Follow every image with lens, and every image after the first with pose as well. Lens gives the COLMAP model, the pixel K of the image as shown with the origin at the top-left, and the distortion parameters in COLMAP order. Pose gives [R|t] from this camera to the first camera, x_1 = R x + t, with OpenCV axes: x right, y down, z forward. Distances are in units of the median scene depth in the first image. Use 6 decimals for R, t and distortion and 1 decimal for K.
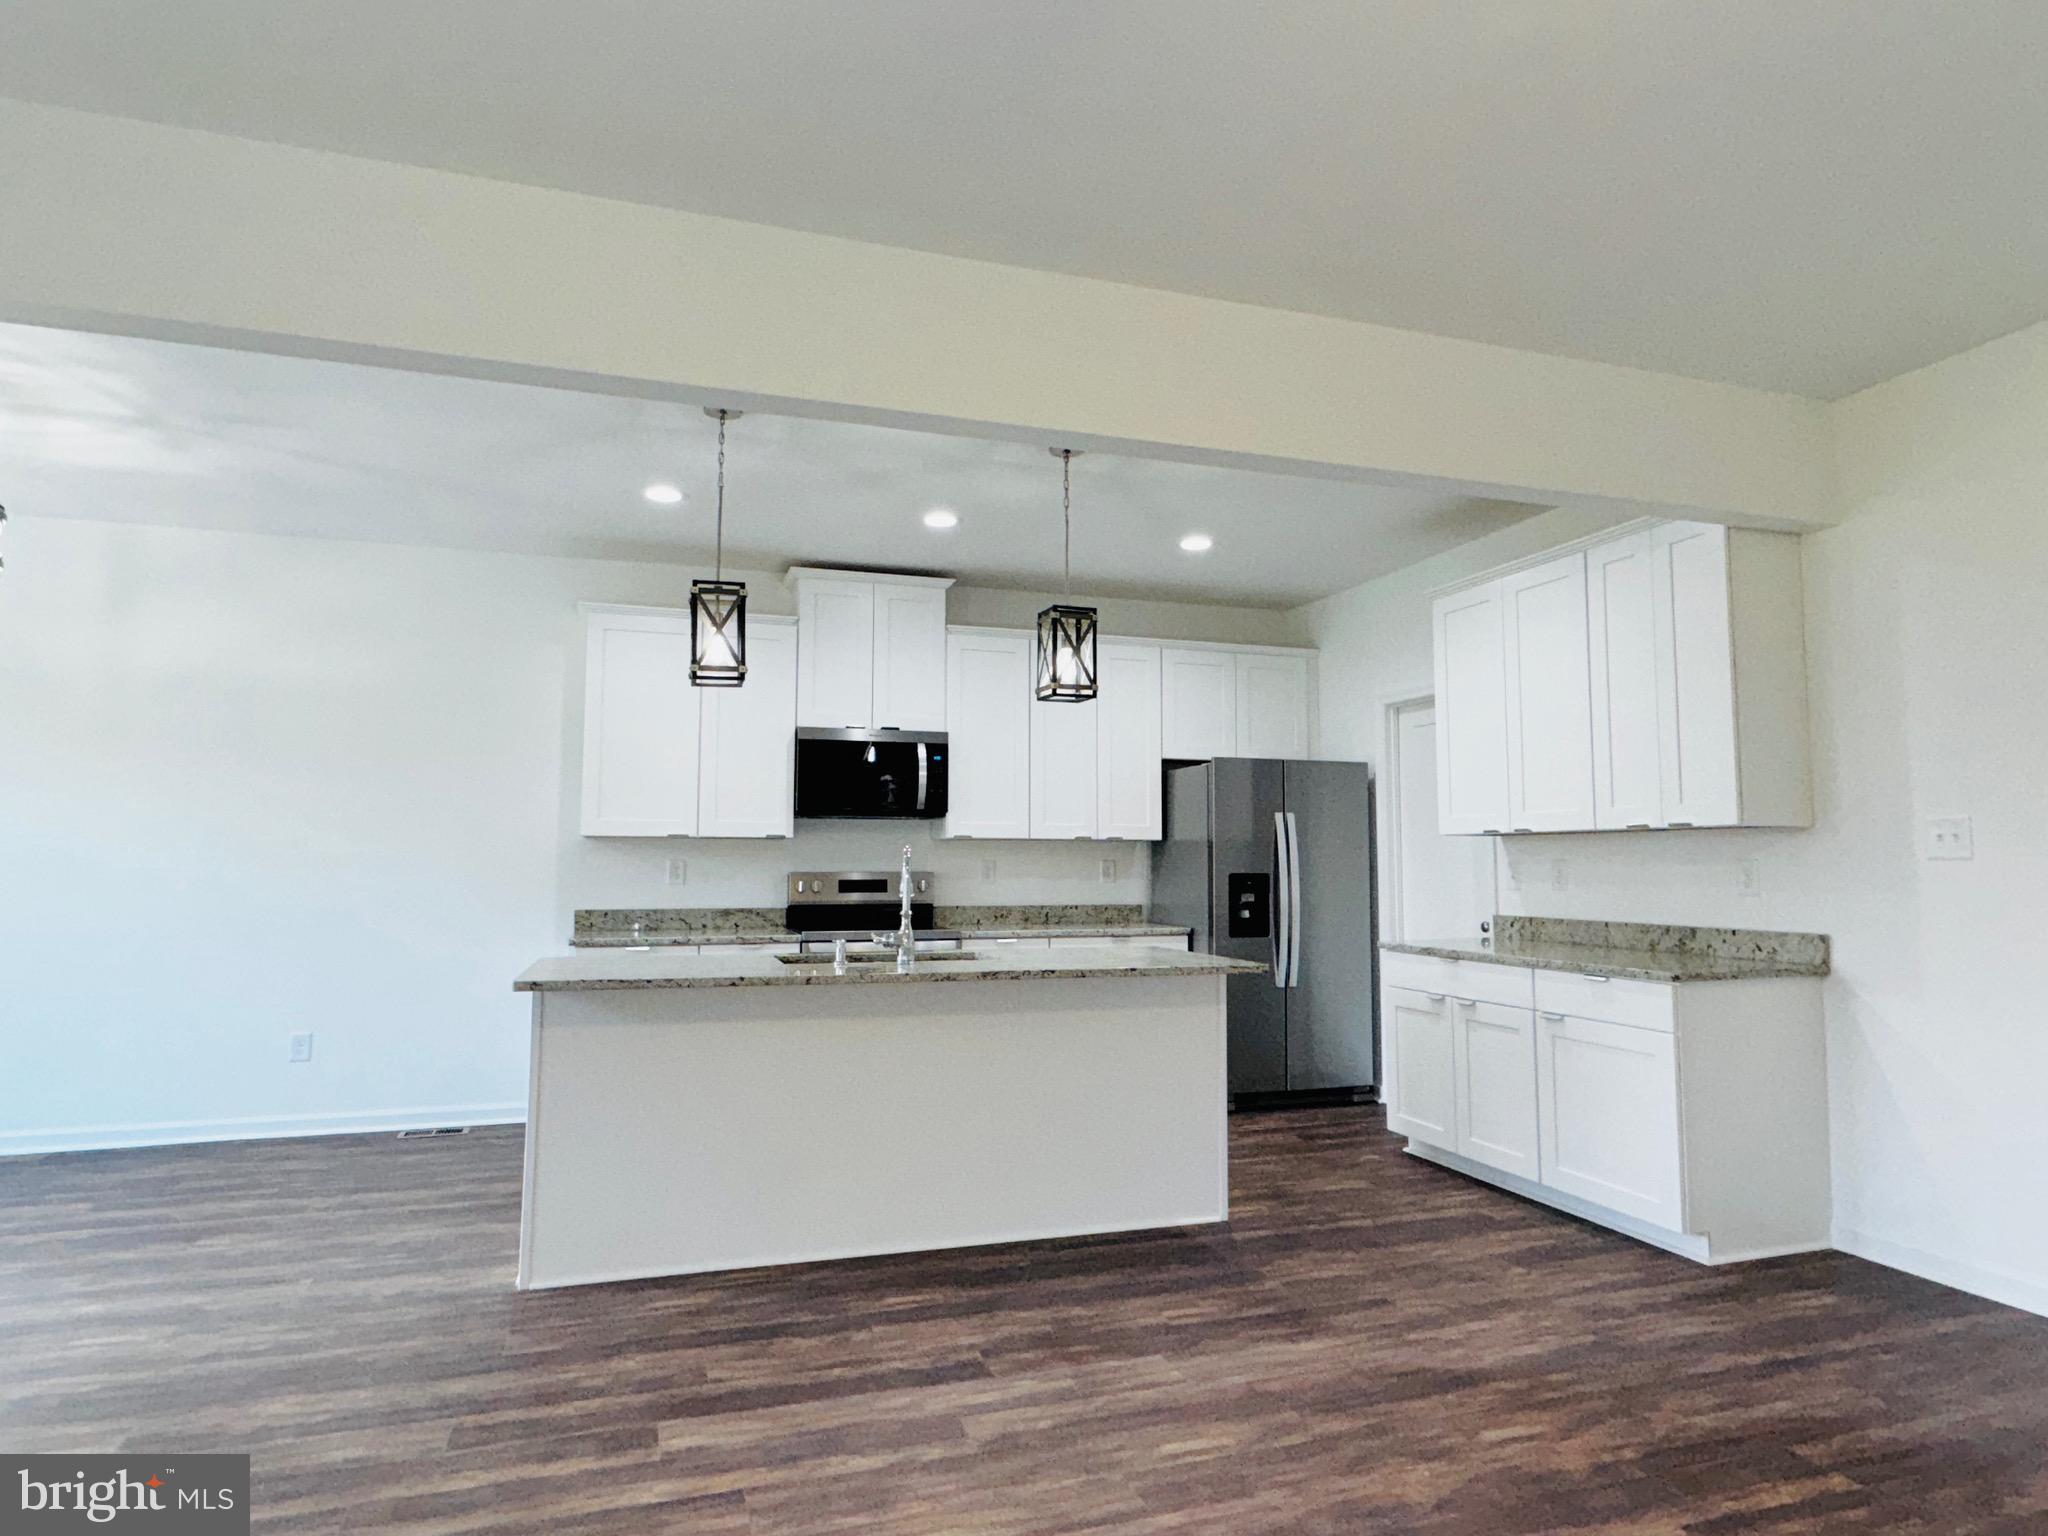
lens RADIAL K [[1186.5, 0, 1026.5], [0, 1186.5, 773.0], [0, 0, 1]] dist [-0.001574, 0.000272]
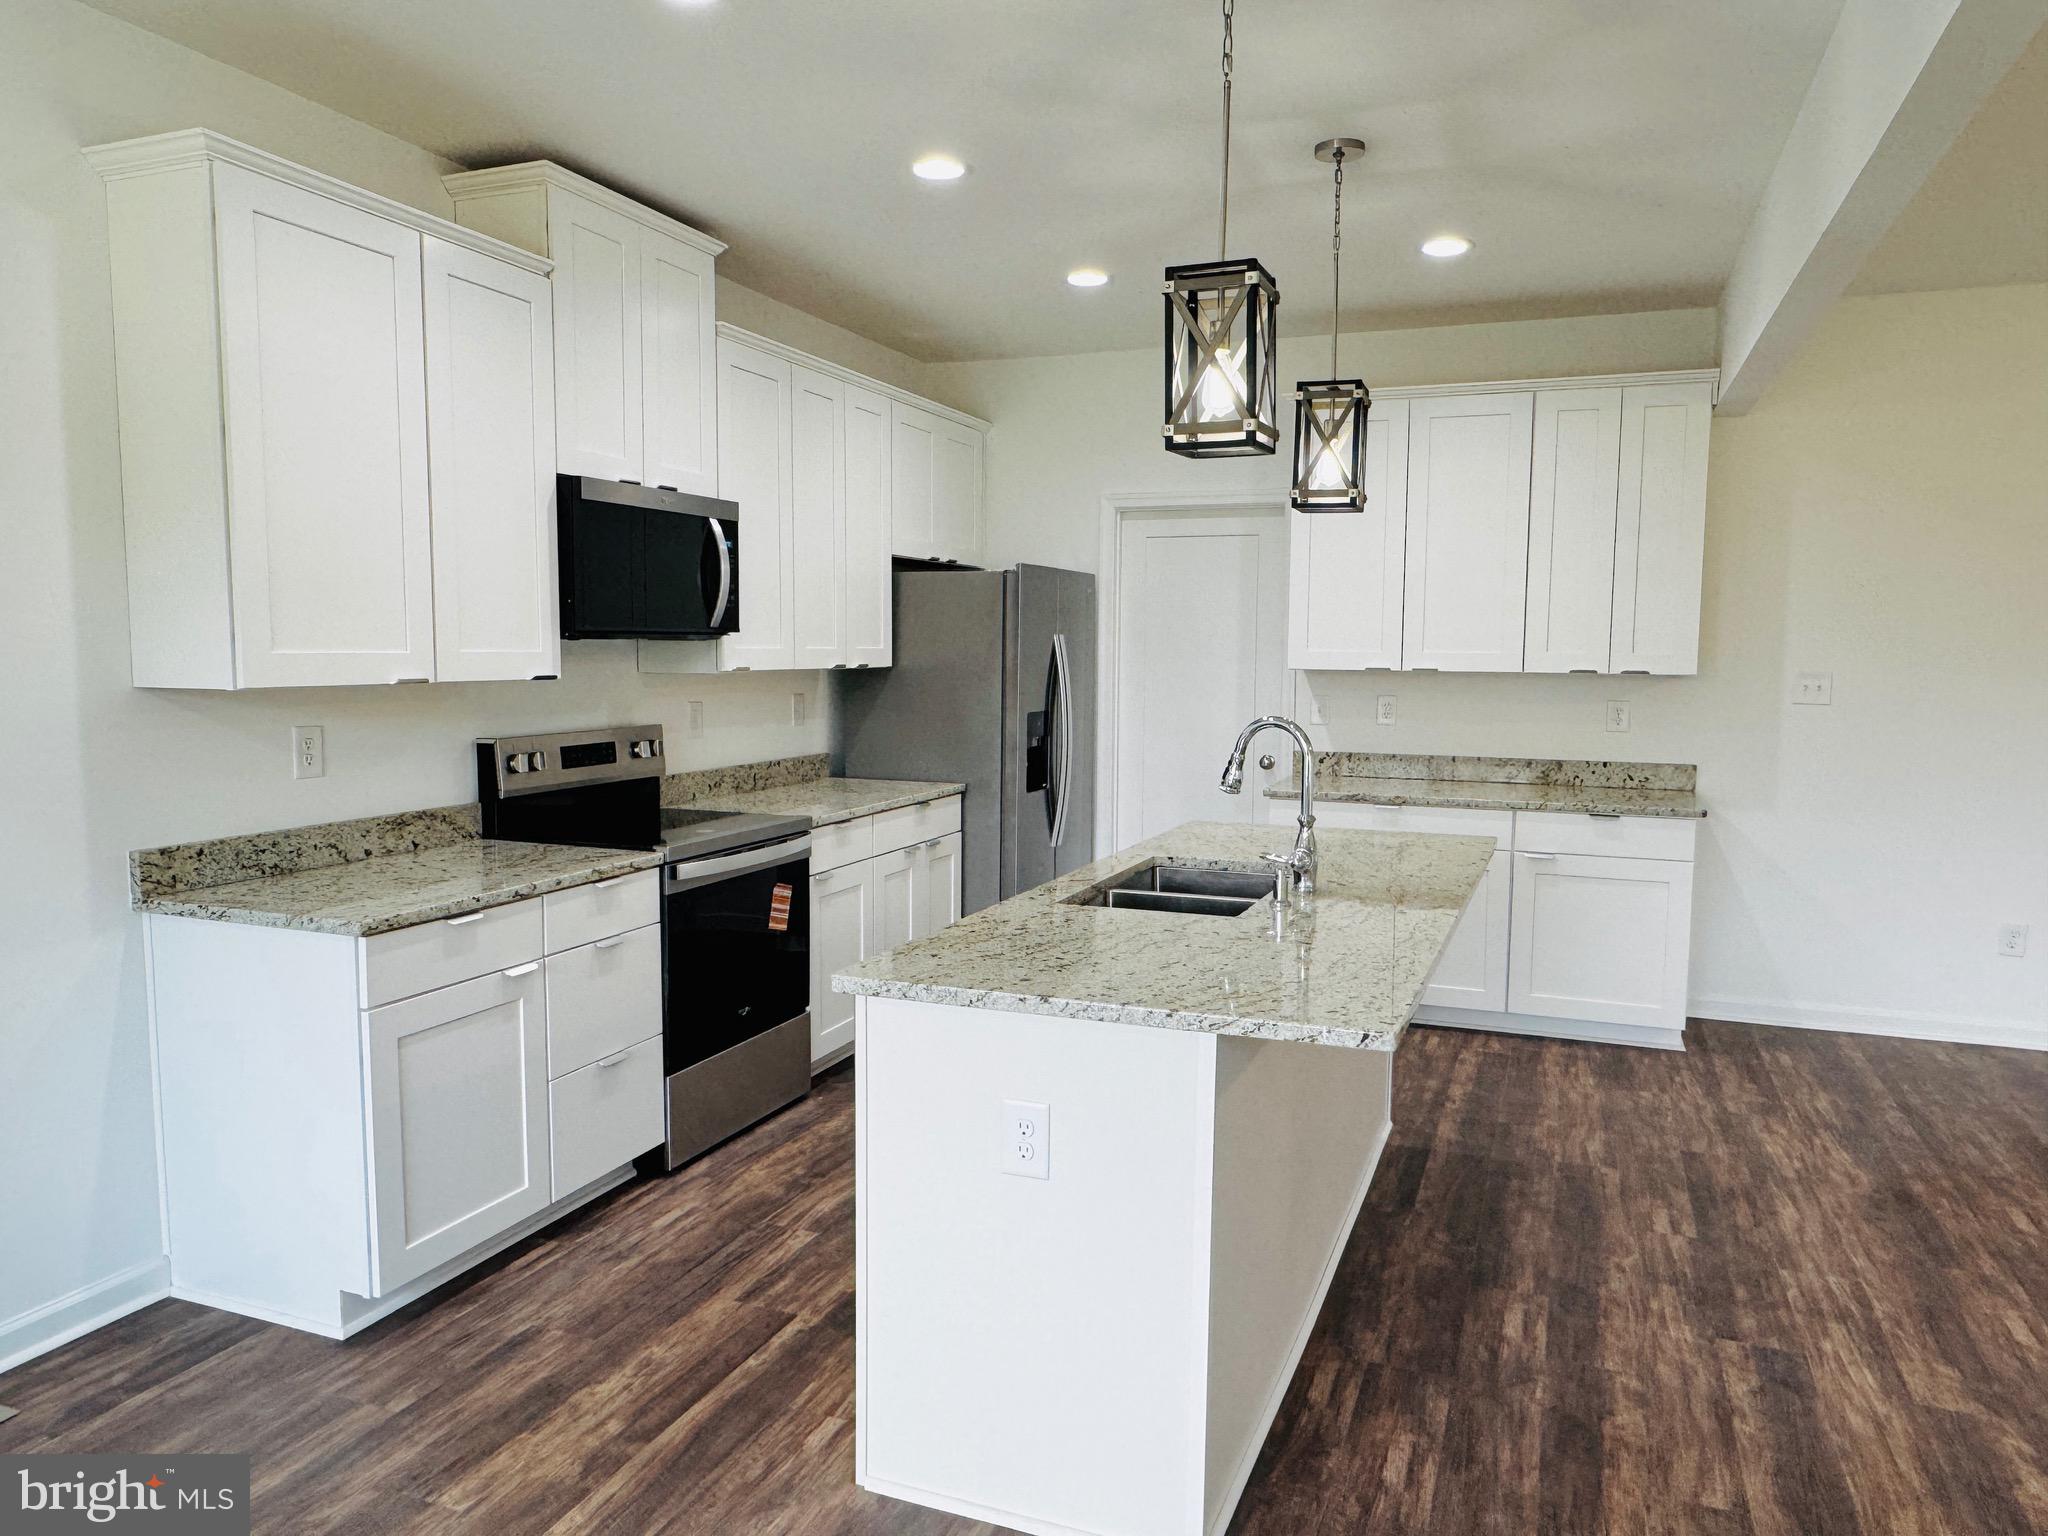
lens RADIAL K [[1404.7, 0, 1020.4], [0, 1404.7, 774.8], [0, 0, 1]] dist [-0.003274, 0.002395]
pose [[0.640645, -0.070142, 0.764627, -0.775891], [-0.064061, 0.987464, 0.144257, -0.012884], [-0.765161, -0.141400, 0.628120, 0.578260]]
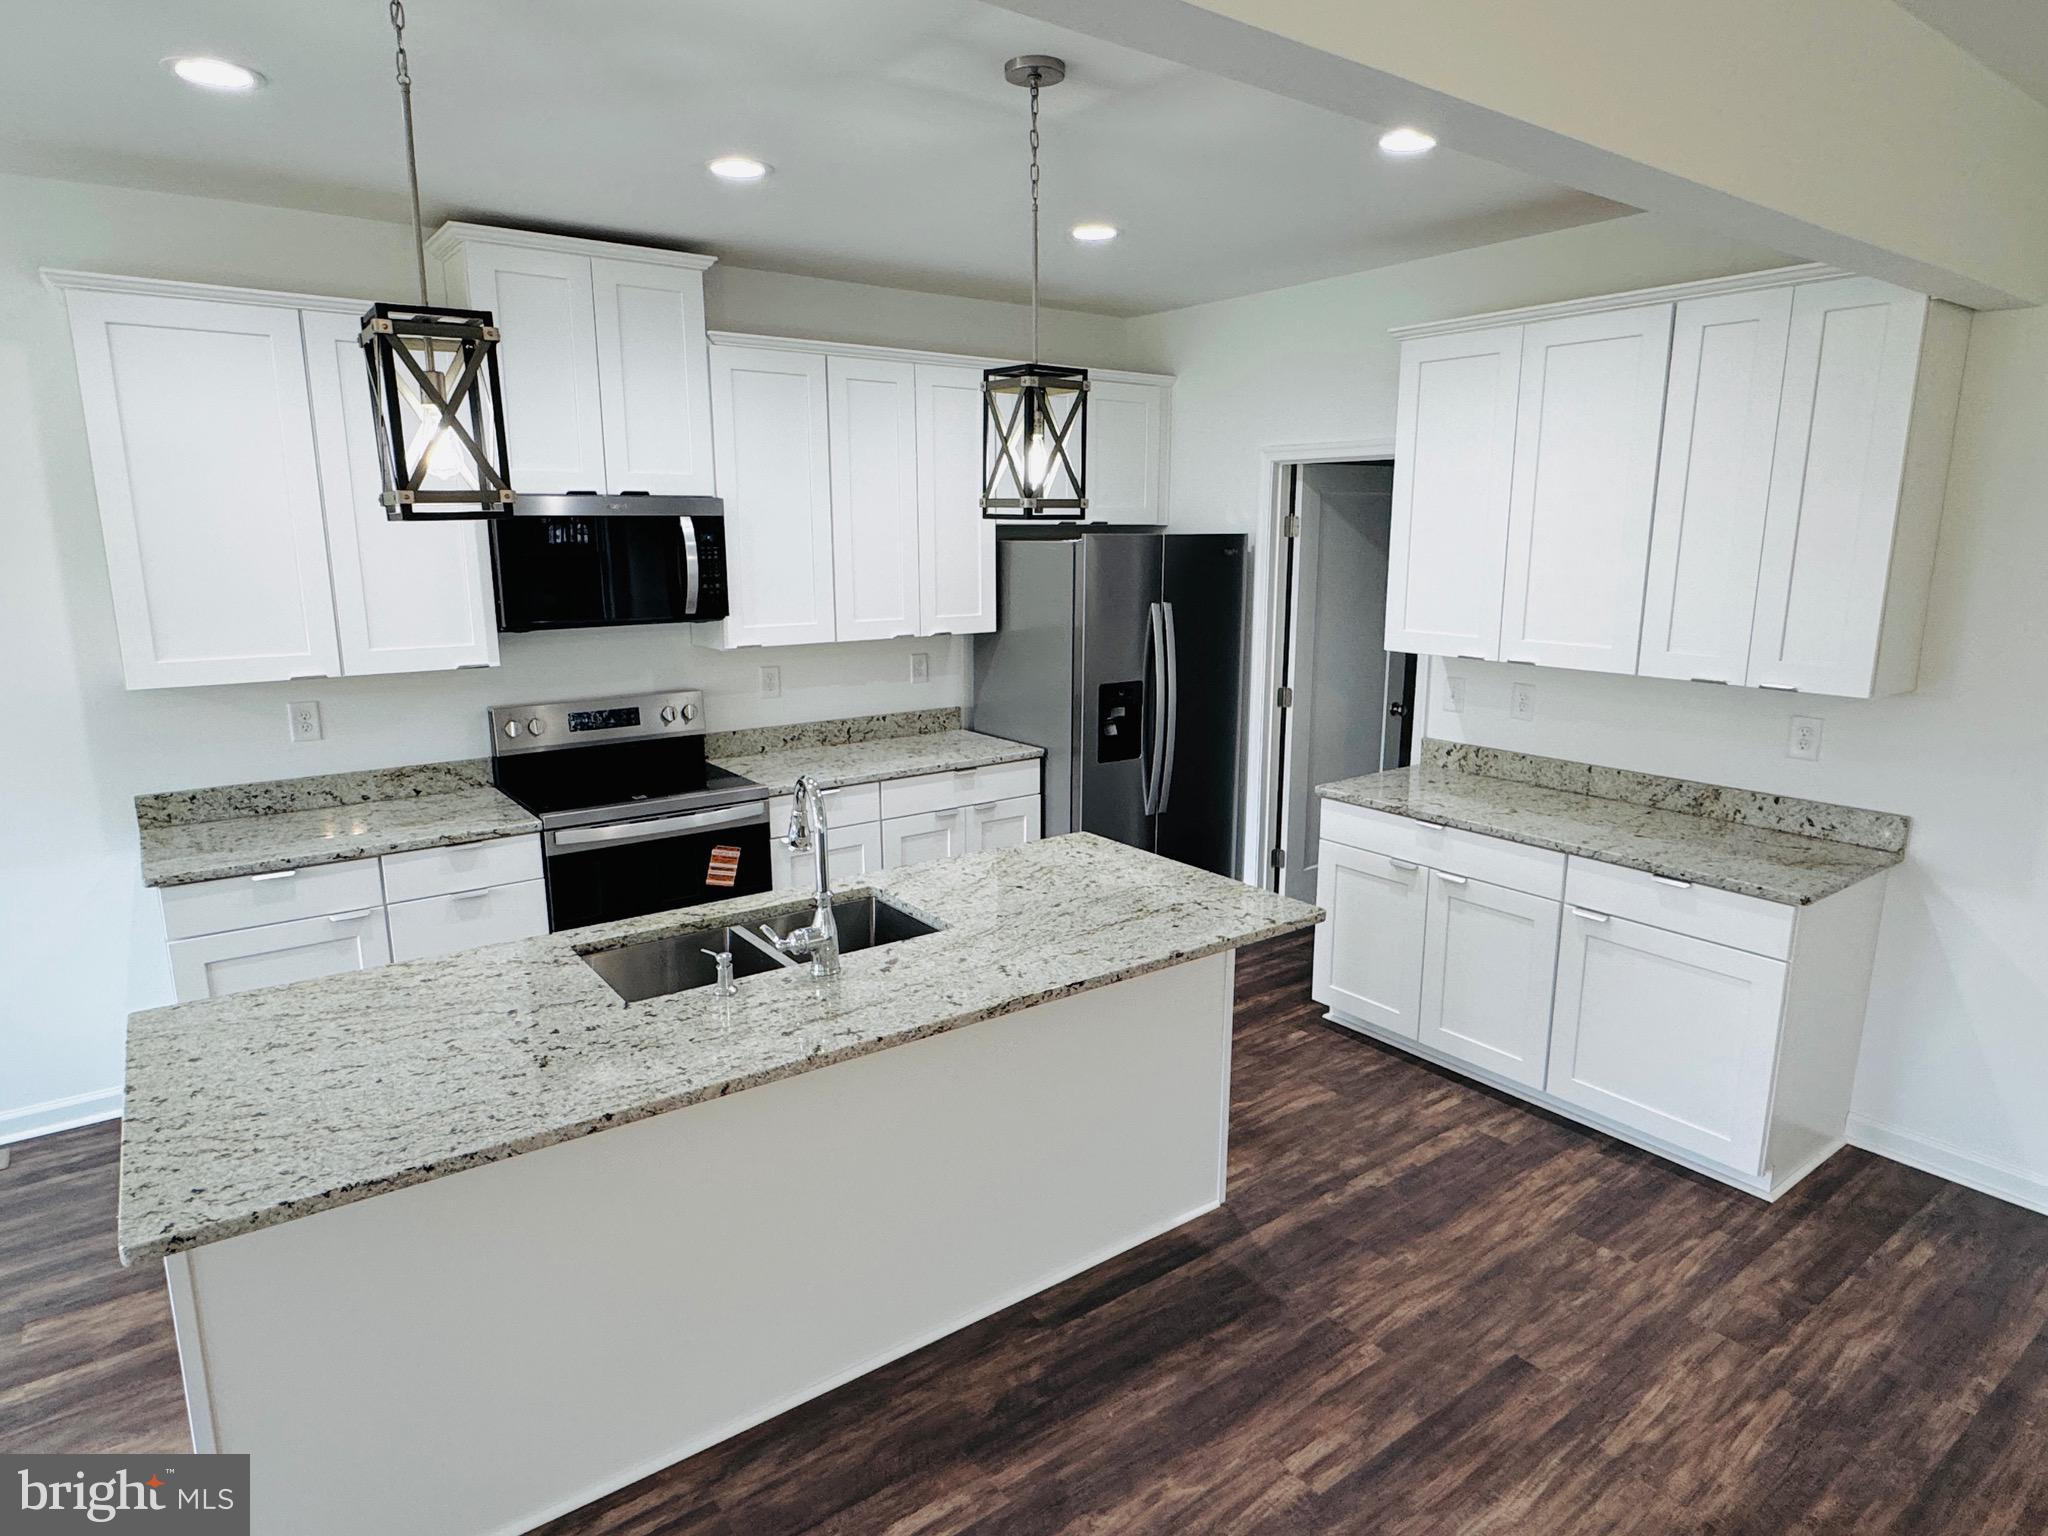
lens RADIAL K [[1186.5, 0, 1022.9], [0, 1186.5, 768.4], [0, 0, 1]] dist [-0.001574, 0.000272]
pose [[0.949188, -0.066947, 0.307506, -0.175370], [-0.020546, 0.961844, 0.272825, -0.107110], [-0.314037, -0.265280, 0.911596, 0.396053]]
